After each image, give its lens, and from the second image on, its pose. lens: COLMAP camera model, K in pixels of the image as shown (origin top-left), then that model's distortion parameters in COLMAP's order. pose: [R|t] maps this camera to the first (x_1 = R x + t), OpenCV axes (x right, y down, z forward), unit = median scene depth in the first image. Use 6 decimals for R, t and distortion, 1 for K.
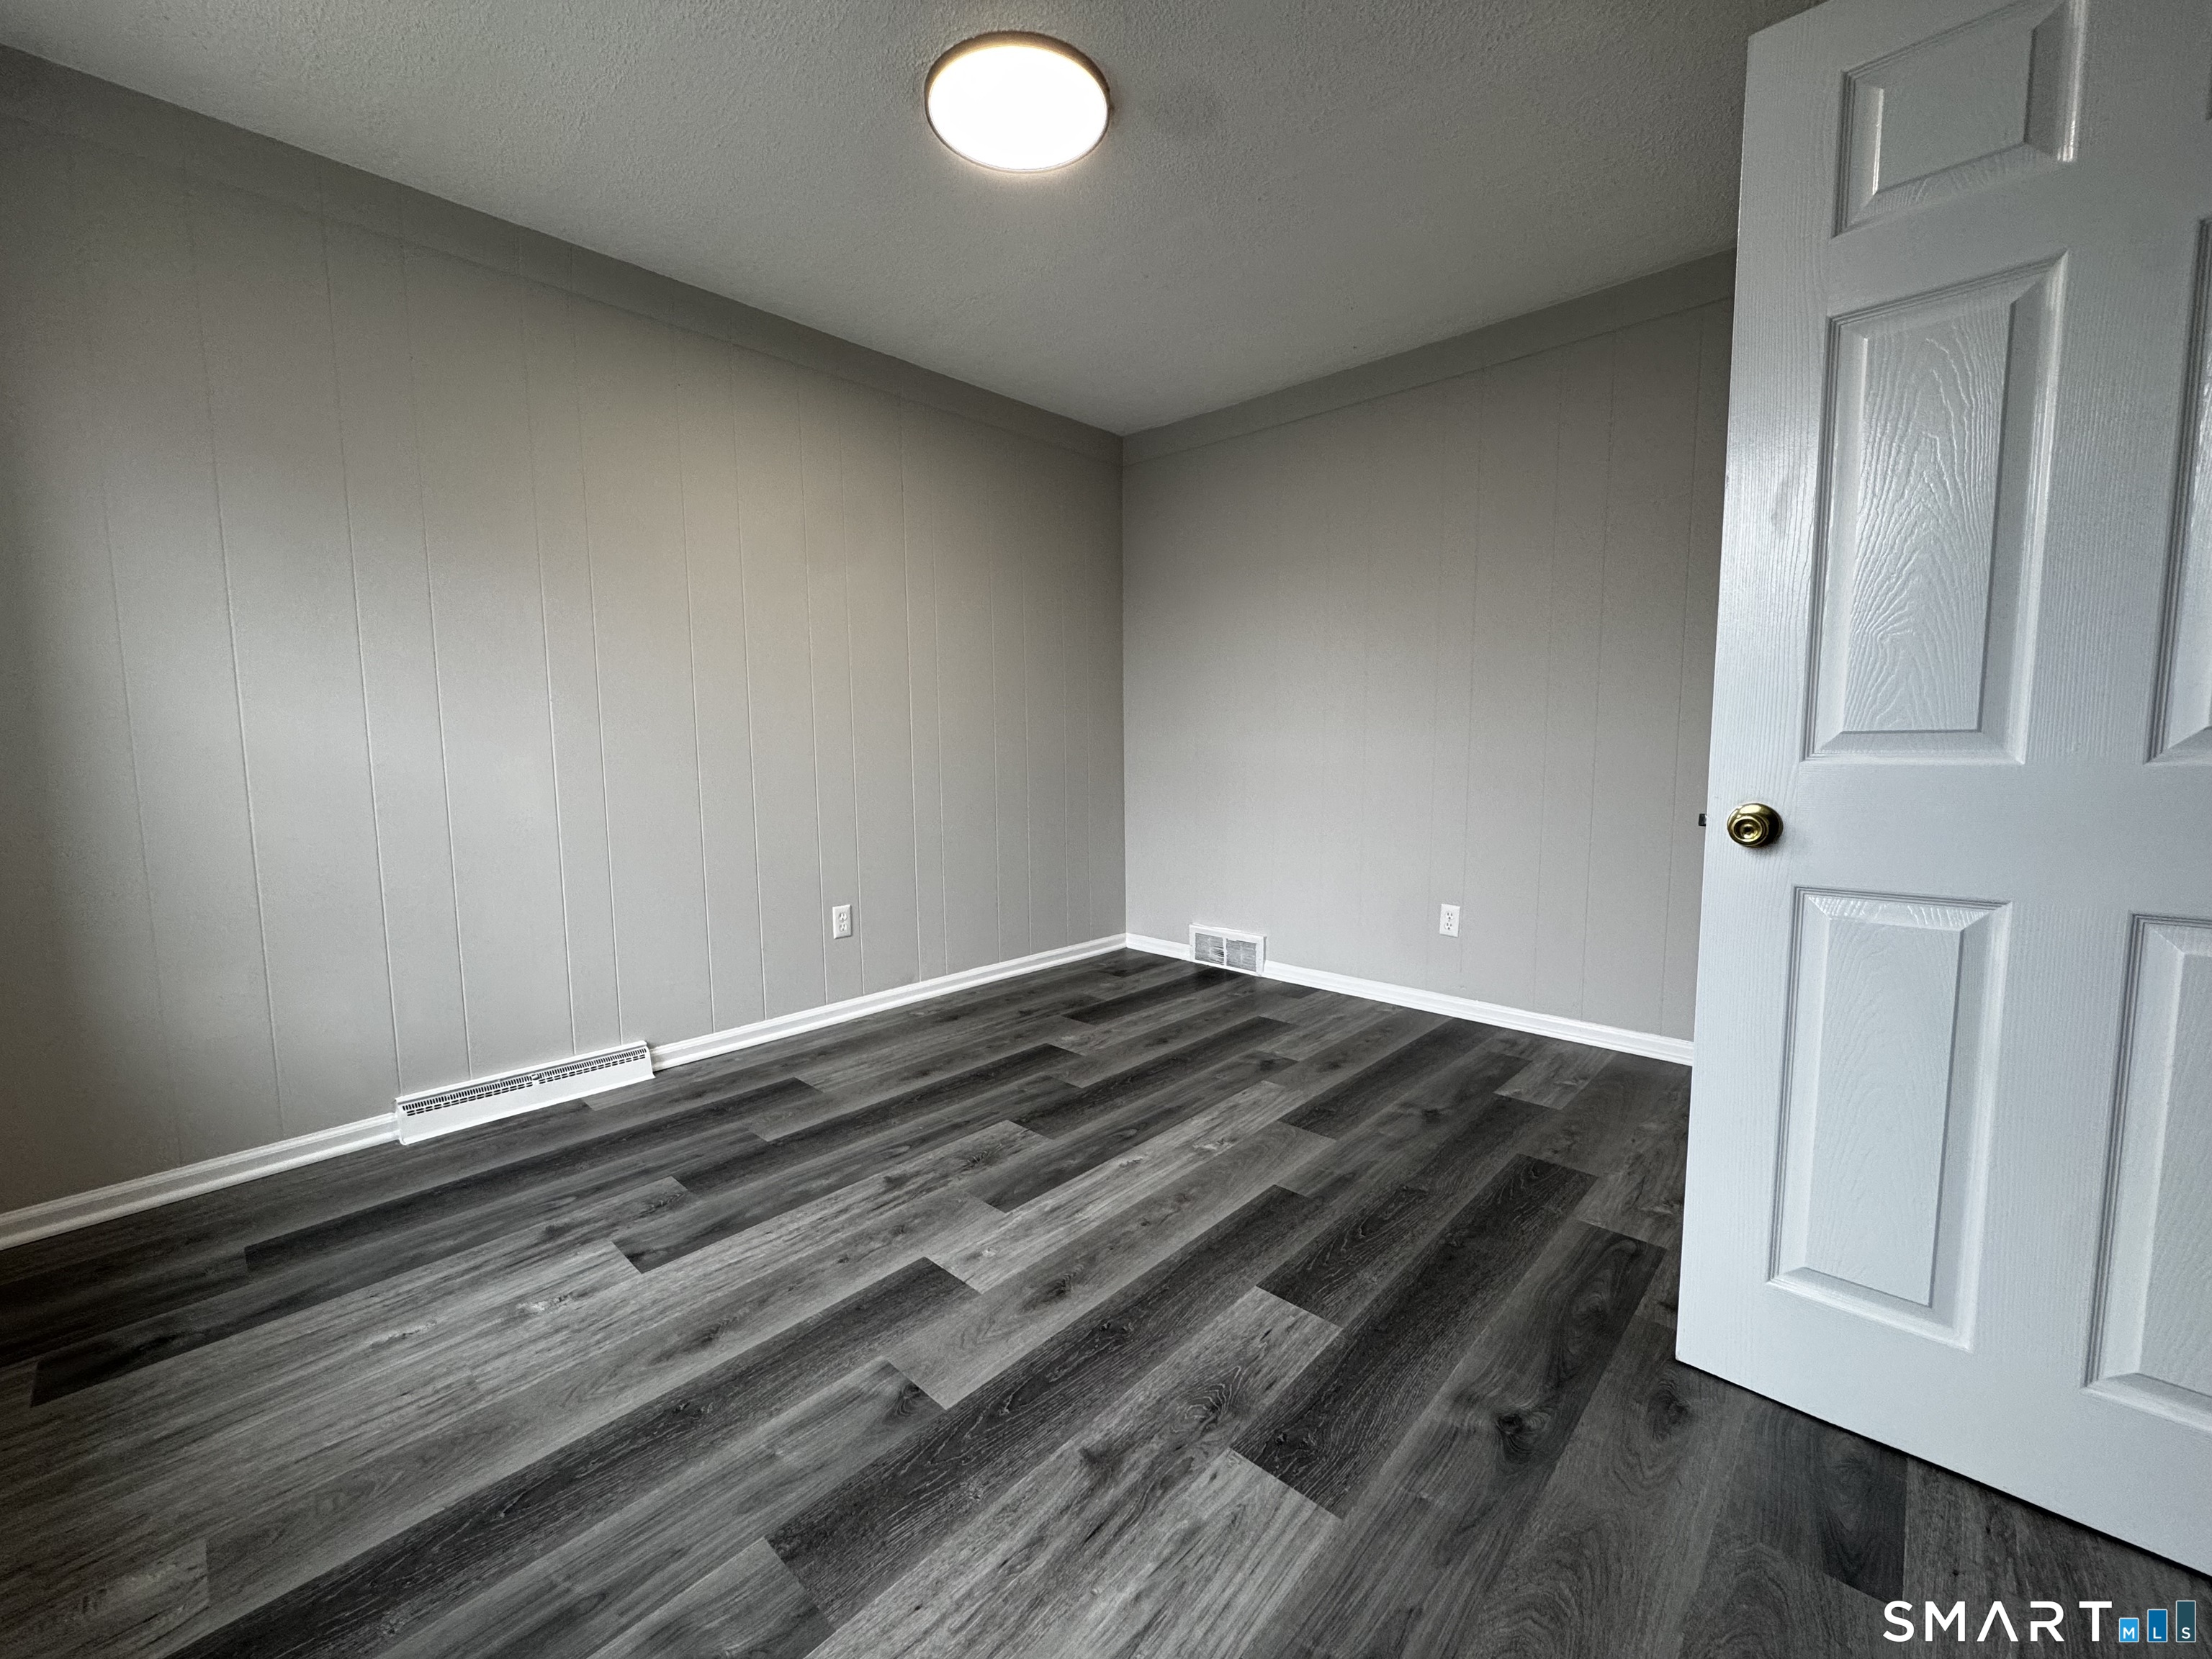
lens RADIAL K [[883.1, 0, 1103.3], [0, 883.1, 827.3], [0, 0, 1]] dist [-0.004129, 0.000480]
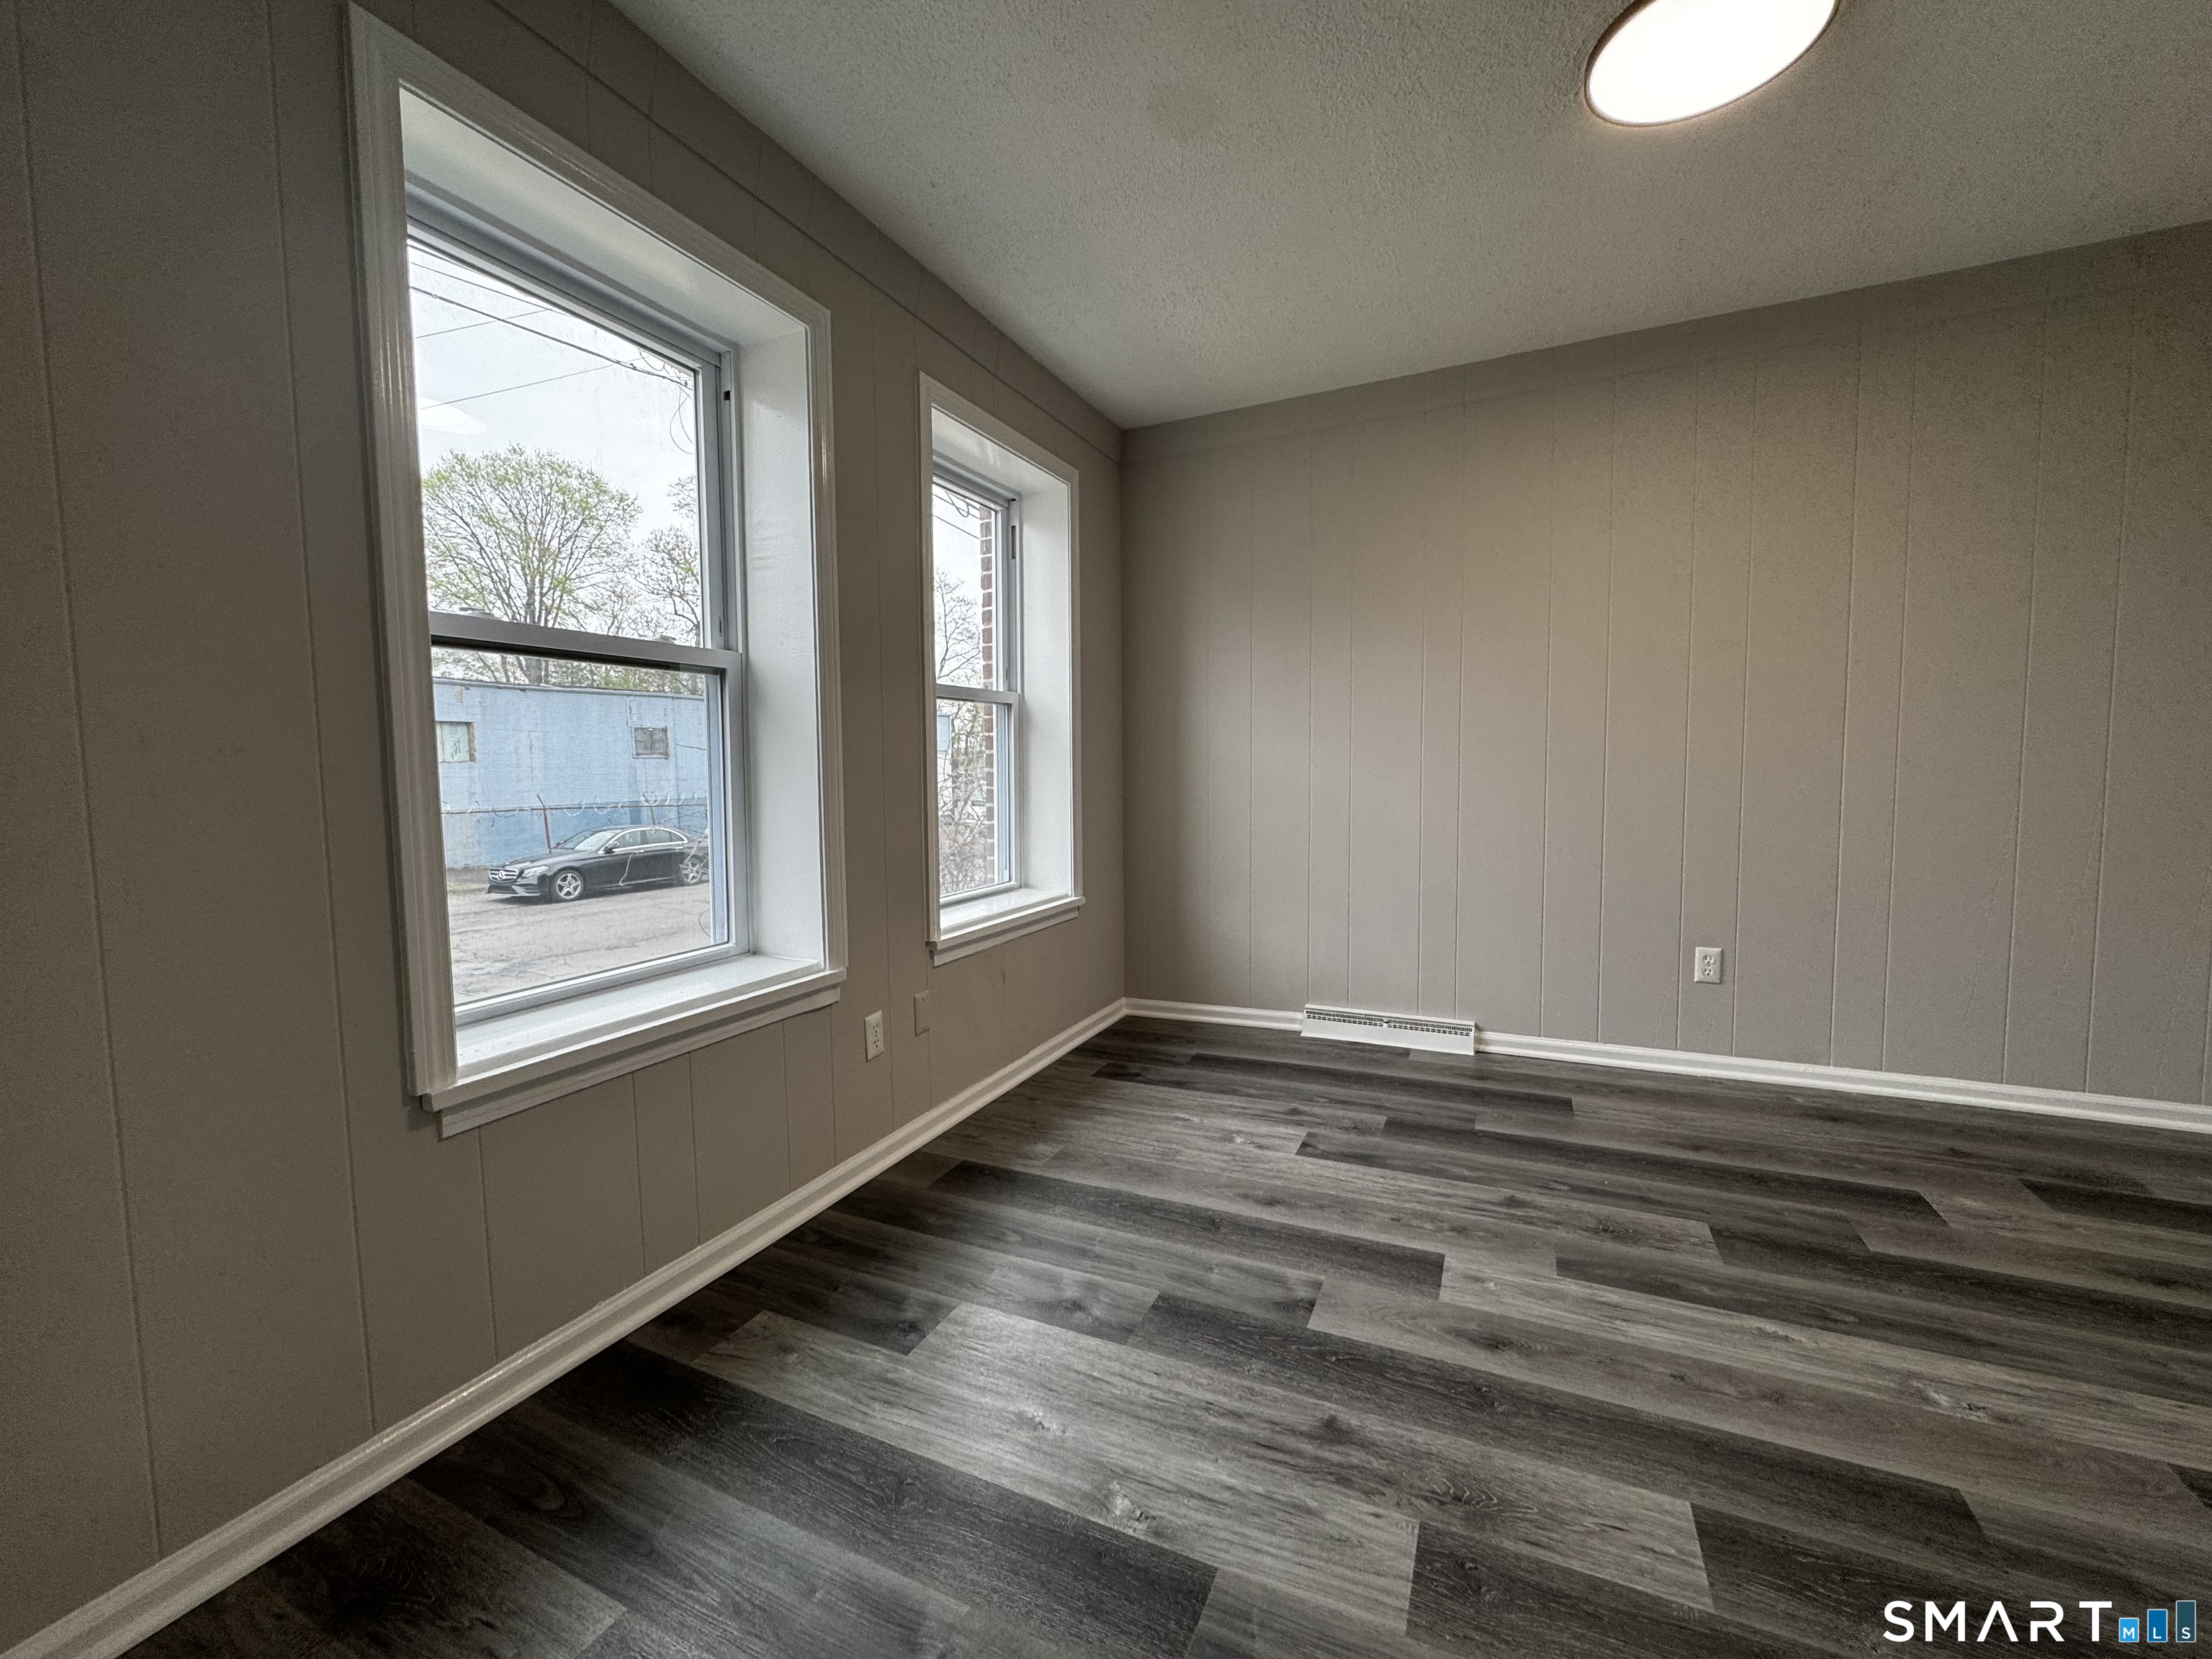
lens RADIAL K [[883.1, 0, 1103.3], [0, 883.1, 827.3], [0, 0, 1]] dist [-0.004129, 0.000480]
pose [[0.311476, 0.069511, -0.947708, 0.661719], [-0.080157, 0.995688, 0.046685, -0.047368], [0.946867, 0.061424, 0.315705, 0.242729]]
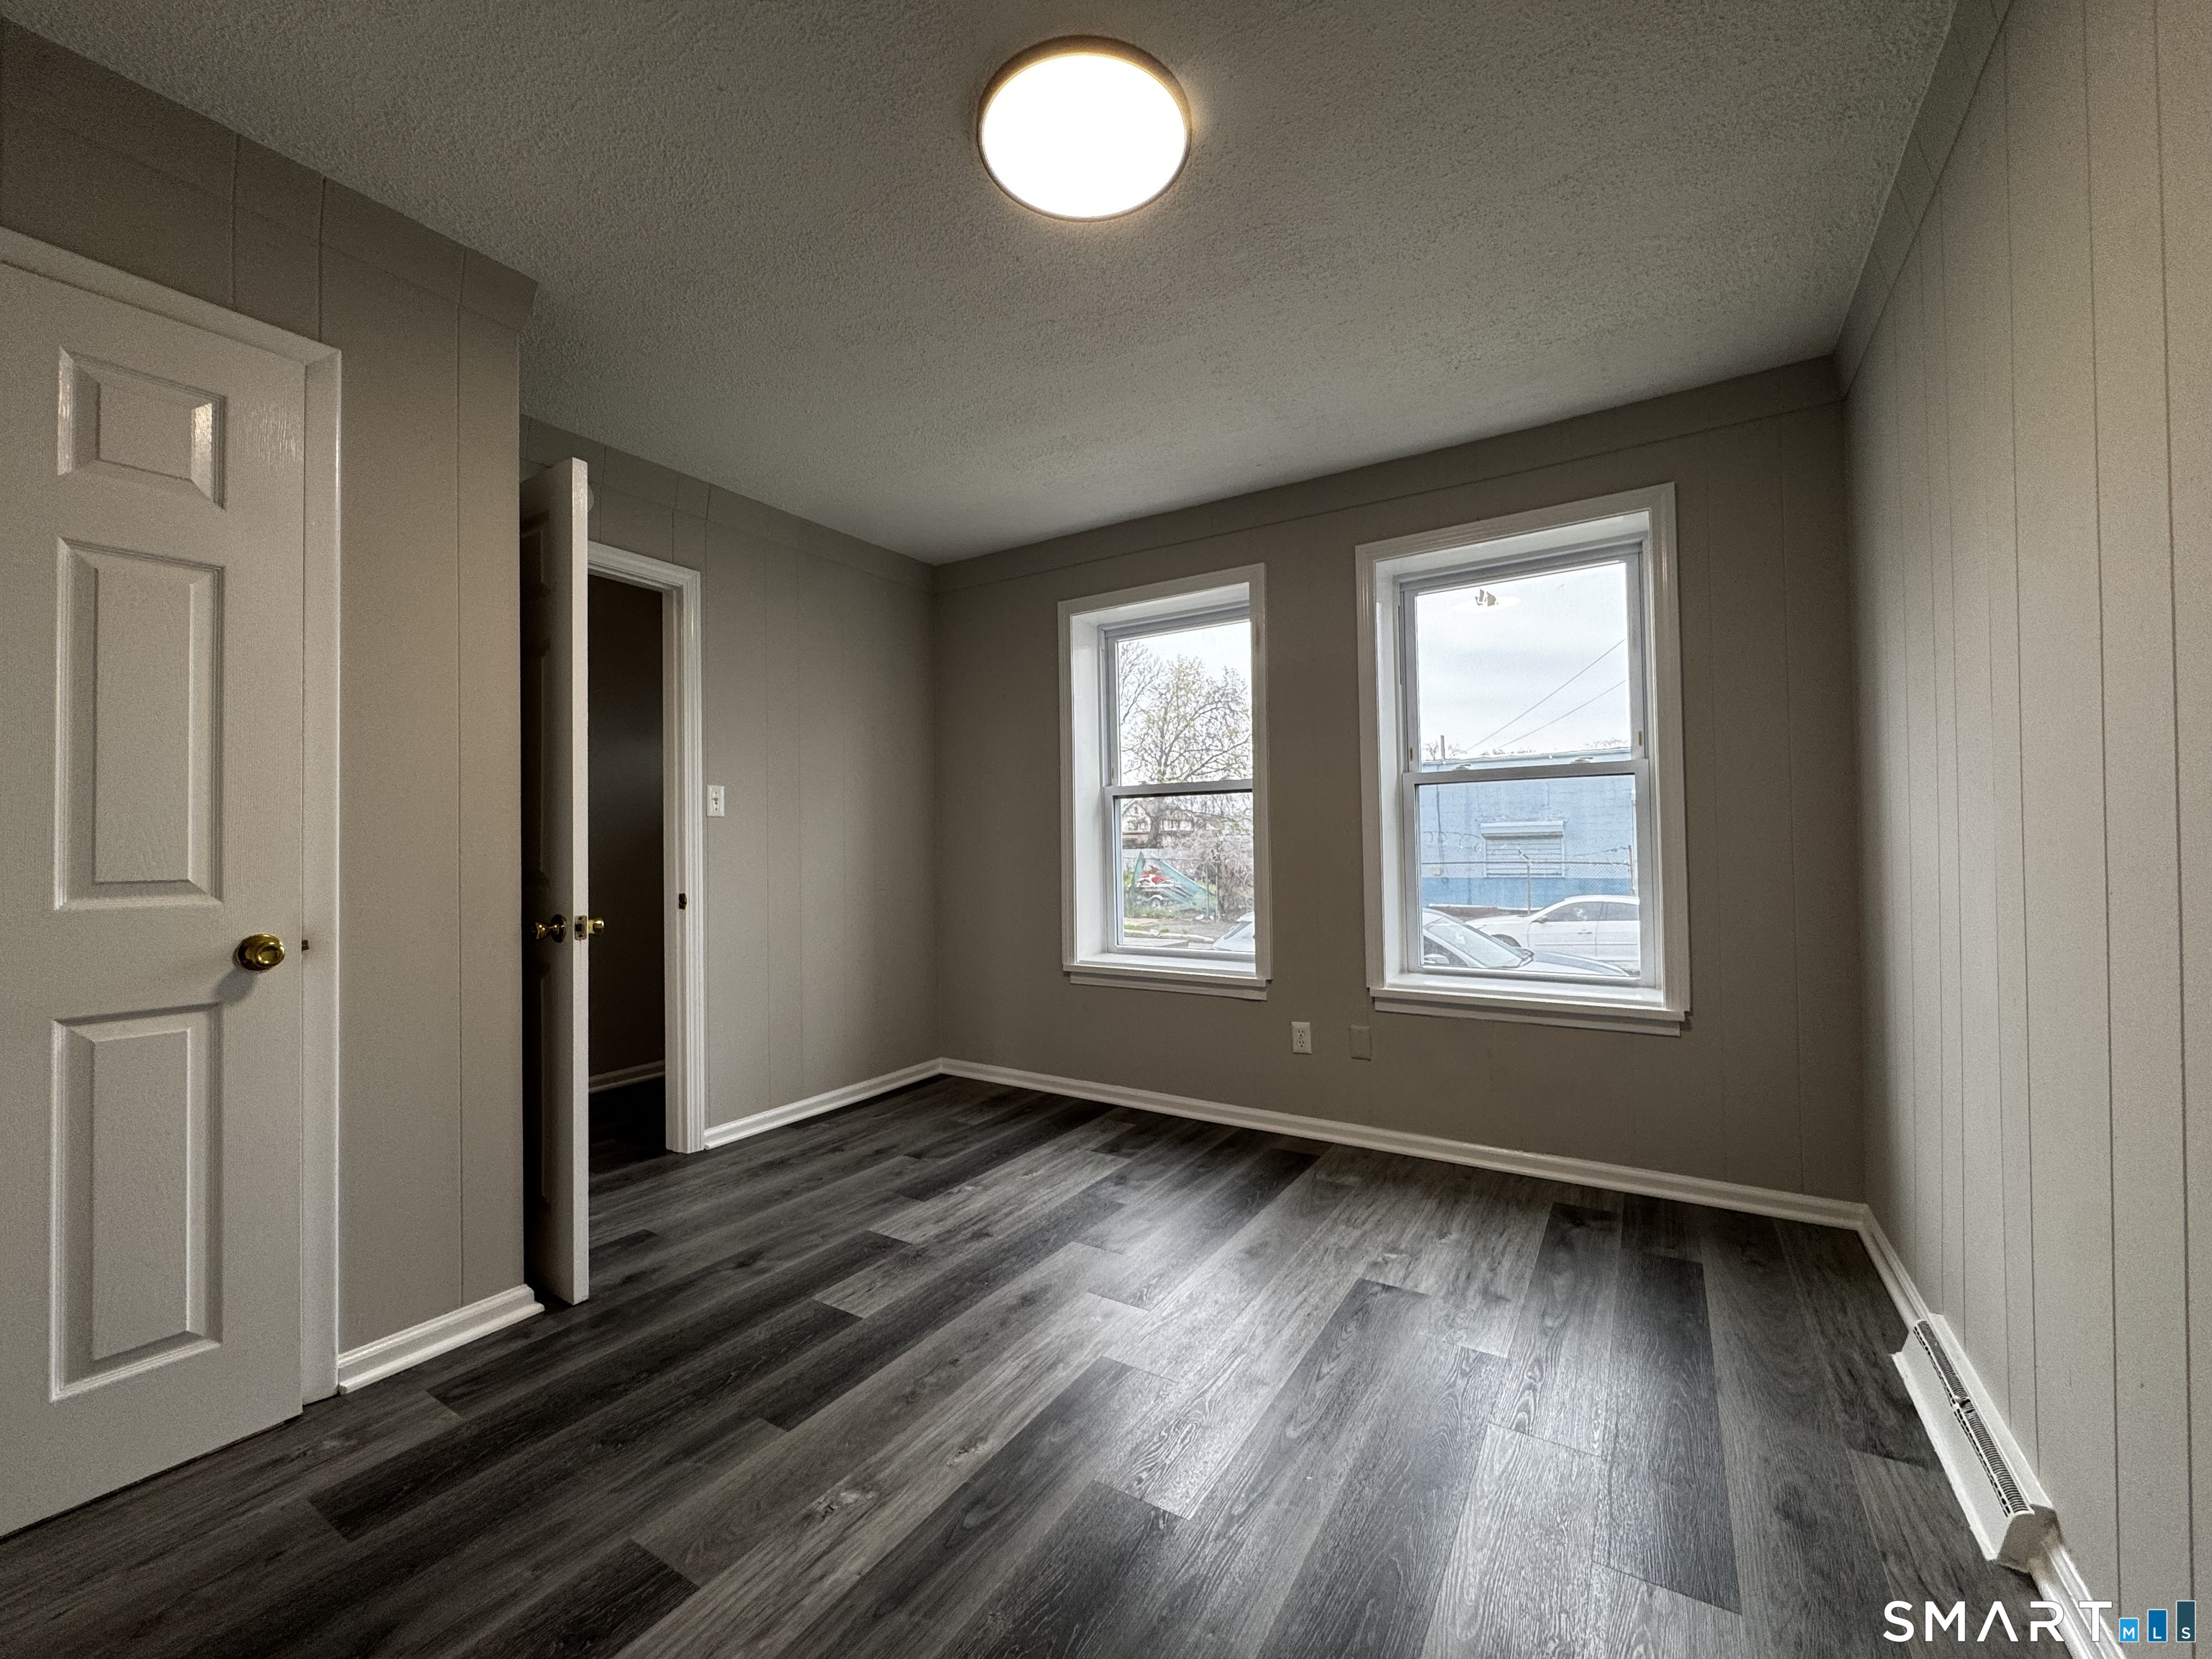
lens RADIAL K [[888.9, 0, 1101.4], [0, 888.9, 839.1], [0, 0, 1]] dist [-0.000862, -0.000191]
pose [[-0.981336, 0.018603, -0.191398, 0.071863], [0.002431, 0.996430, 0.084386, -0.227608], [0.192284, 0.082345, -0.977878, 2.113811]]
